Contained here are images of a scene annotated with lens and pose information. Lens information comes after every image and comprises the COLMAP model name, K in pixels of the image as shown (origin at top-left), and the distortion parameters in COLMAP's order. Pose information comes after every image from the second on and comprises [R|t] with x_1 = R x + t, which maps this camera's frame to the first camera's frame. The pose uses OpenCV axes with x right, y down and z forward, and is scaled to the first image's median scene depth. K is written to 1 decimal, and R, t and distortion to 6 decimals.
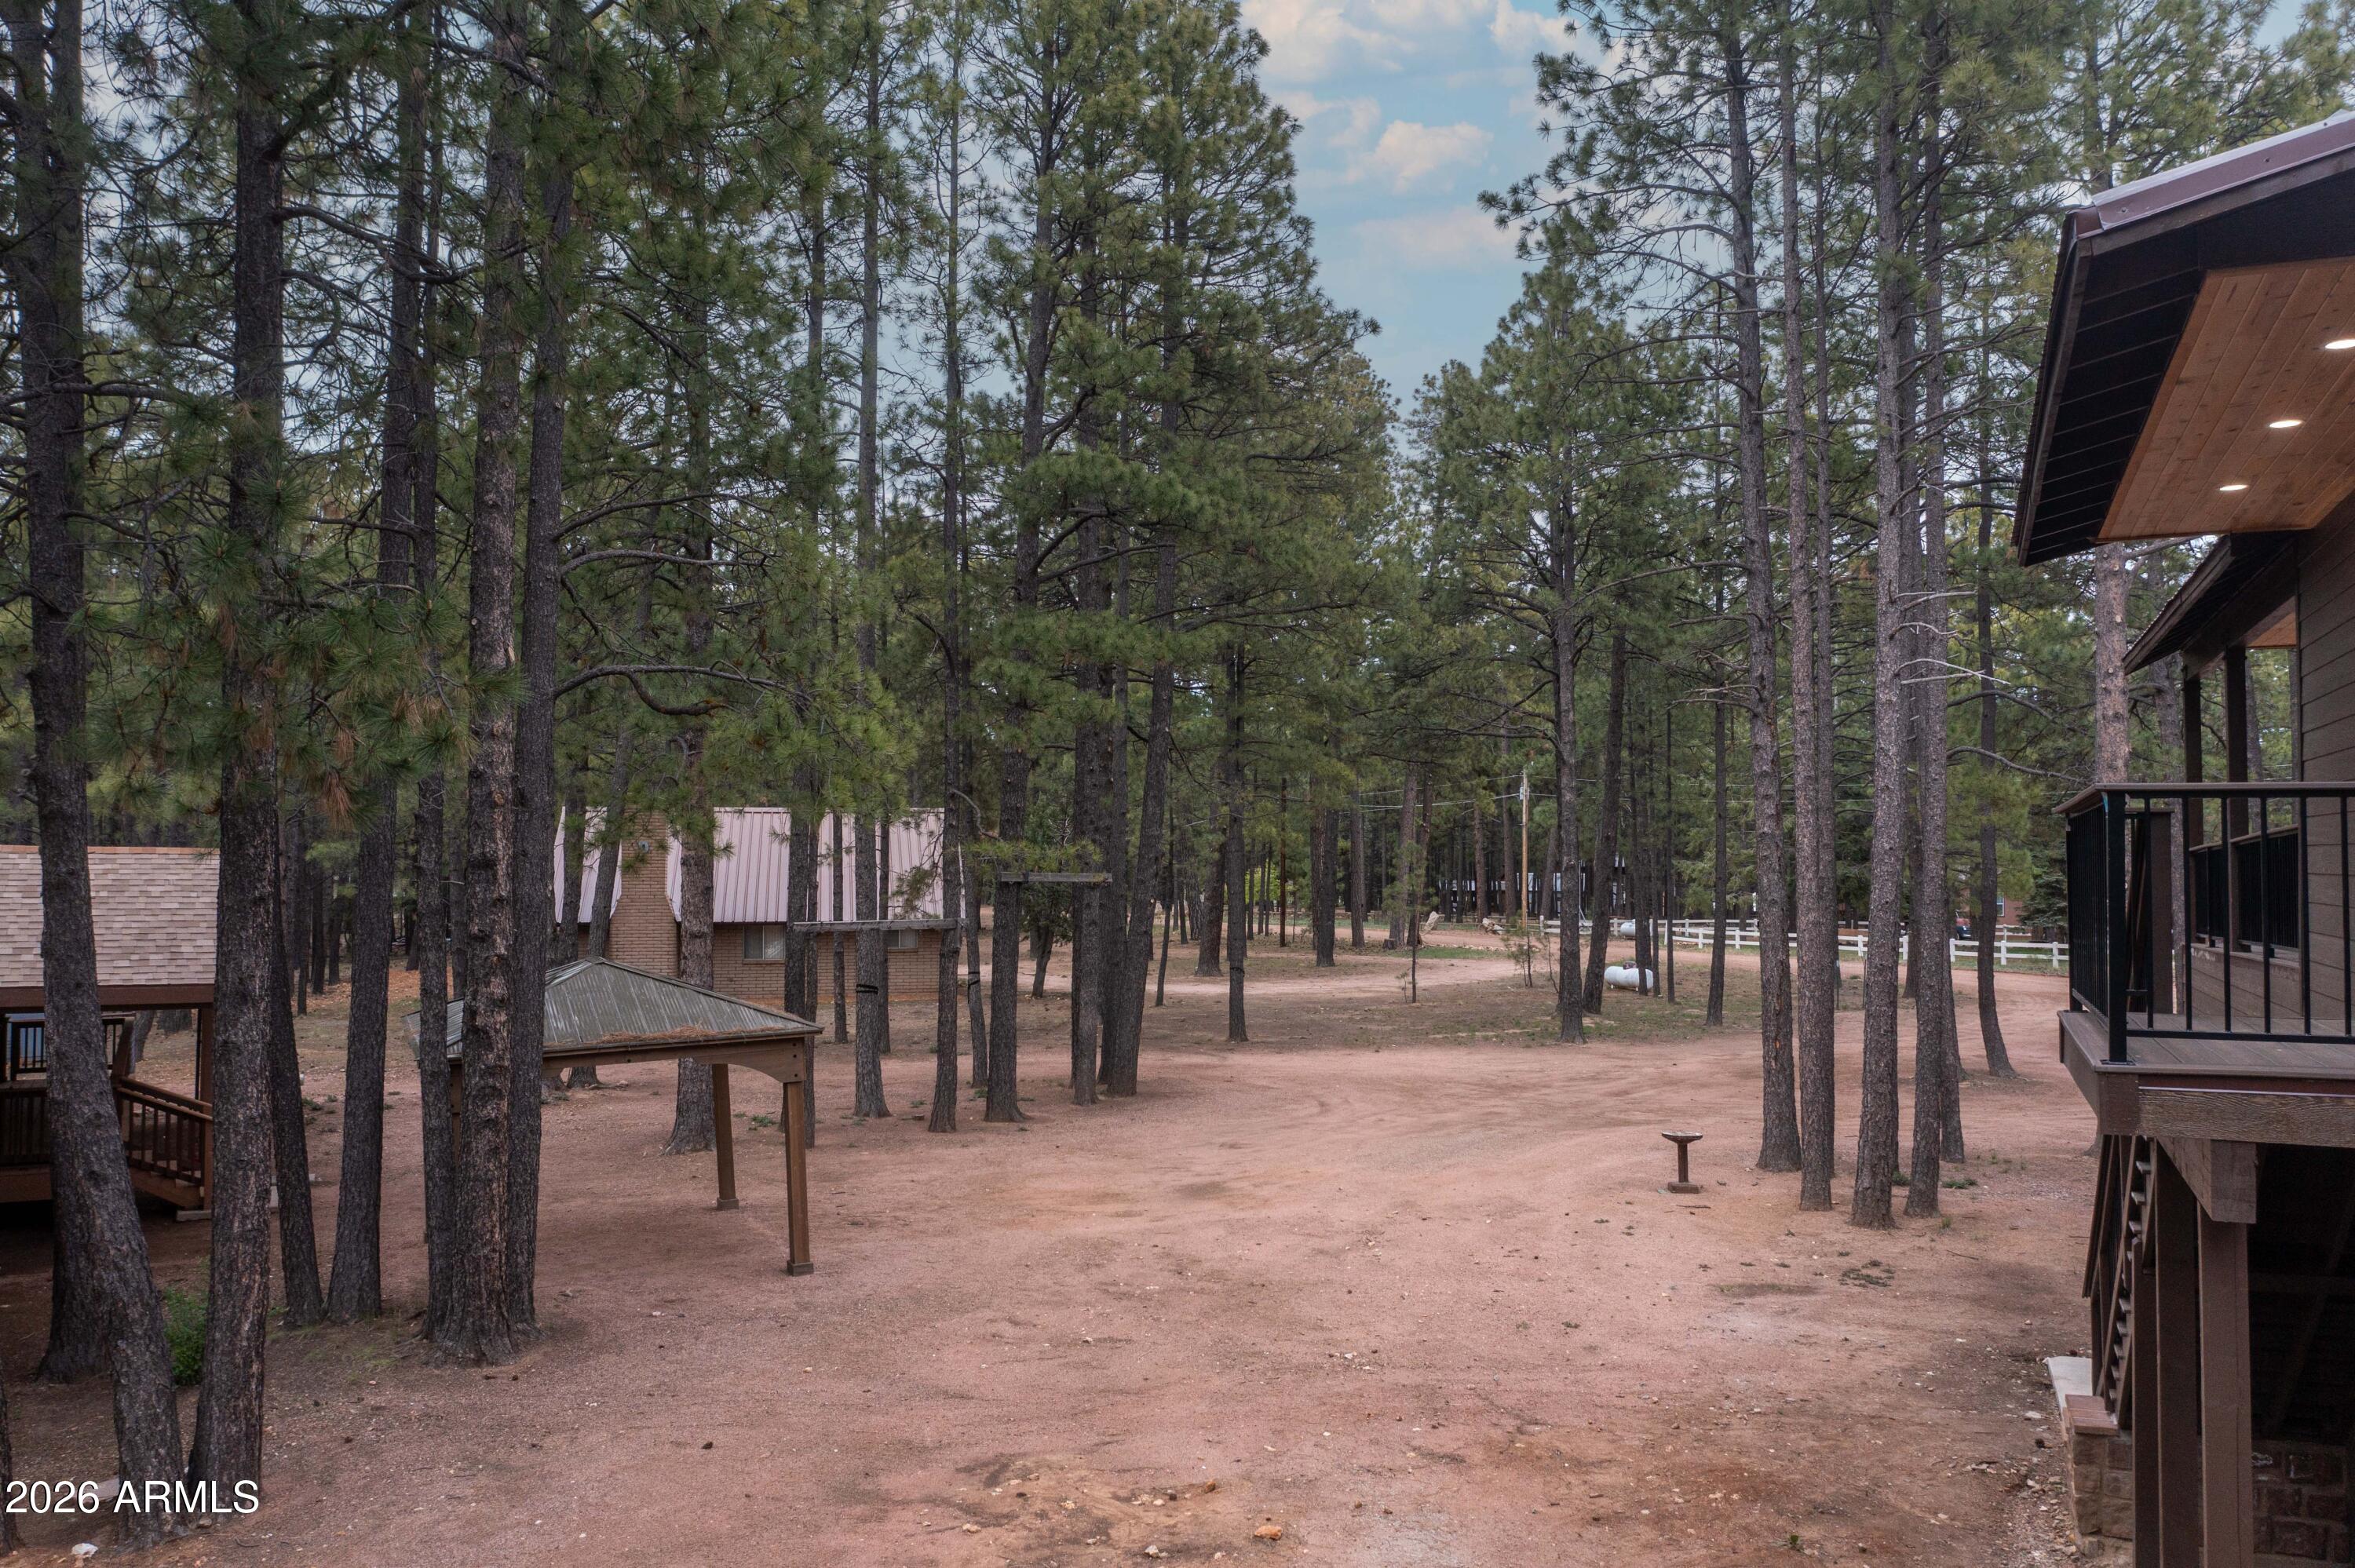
lens RADIAL K [[1839.7, 0, 1172.5], [0, 1839.7, 773.9], [0, 0, 1]] dist [-0.034971, -0.001623]
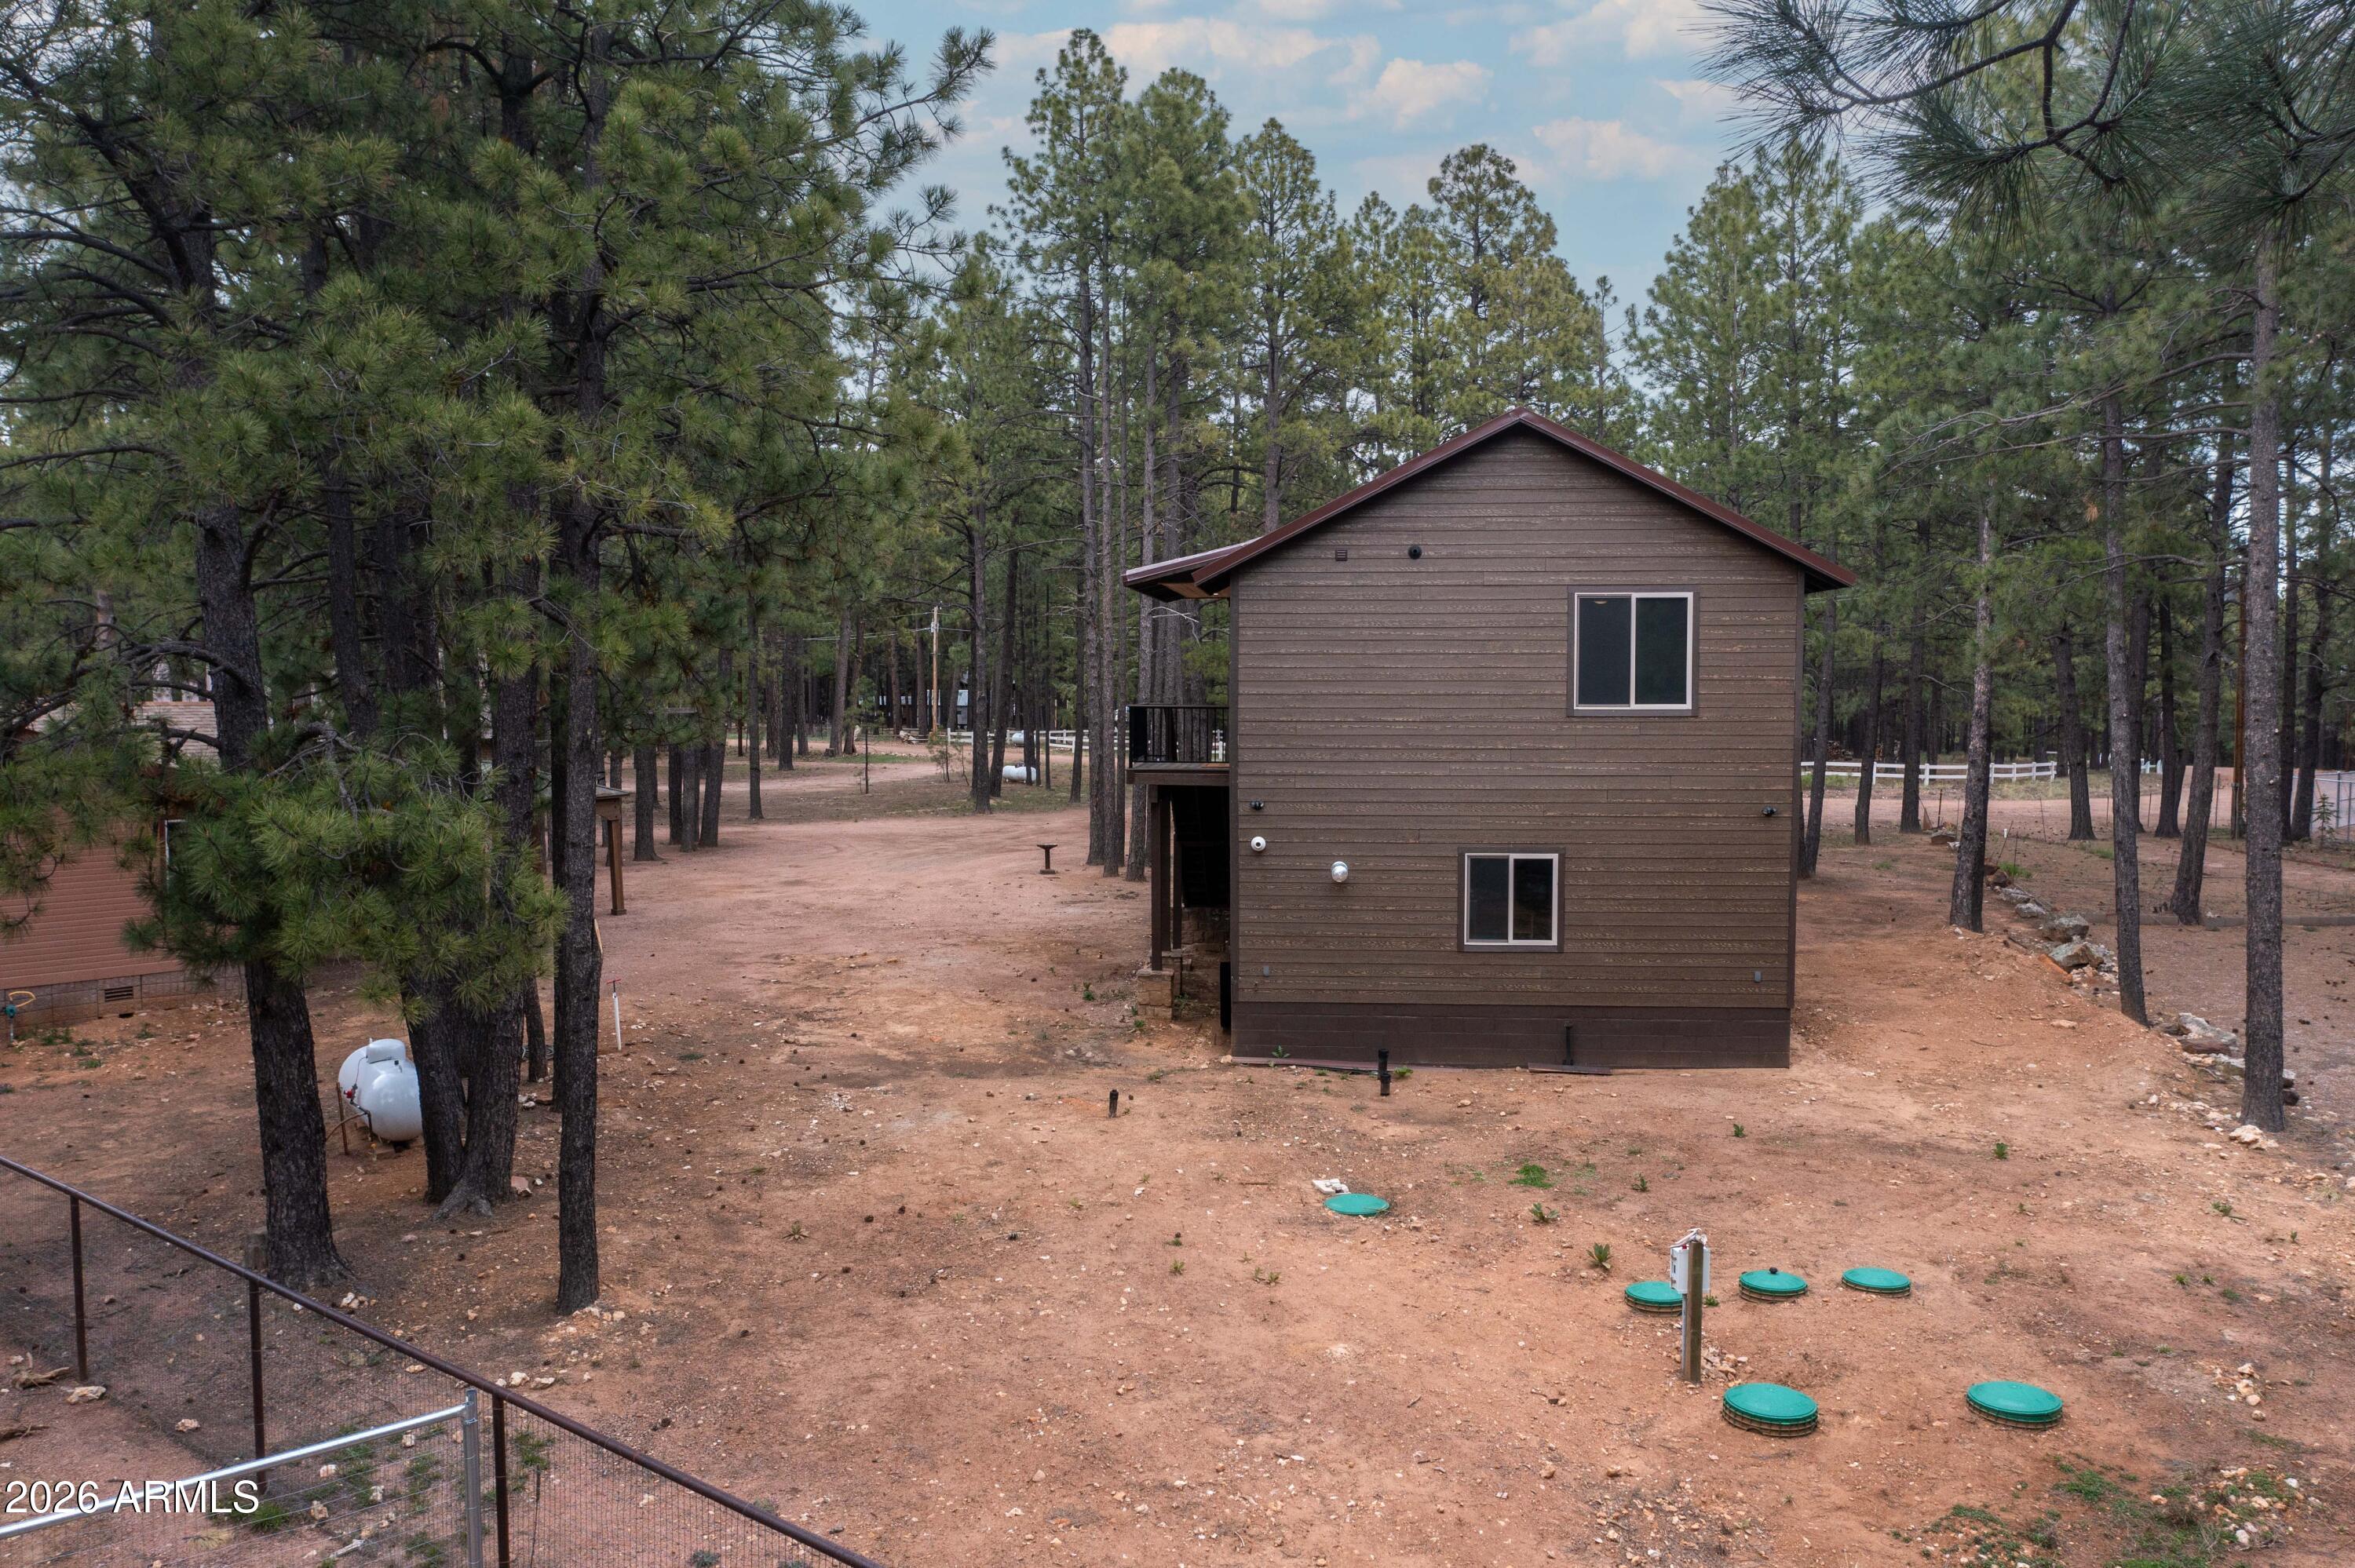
lens RADIAL K [[1839.7, 0, 1176.3], [0, 1839.7, 782.0], [0, 0, 1]] dist [-0.034971, -0.001623]
pose [[0.946418, -0.018233, 0.322430, -0.094787], [-0.016440, 0.994390, 0.104489, -0.032576], [-0.322526, -0.104191, 0.940809, -0.376961]]
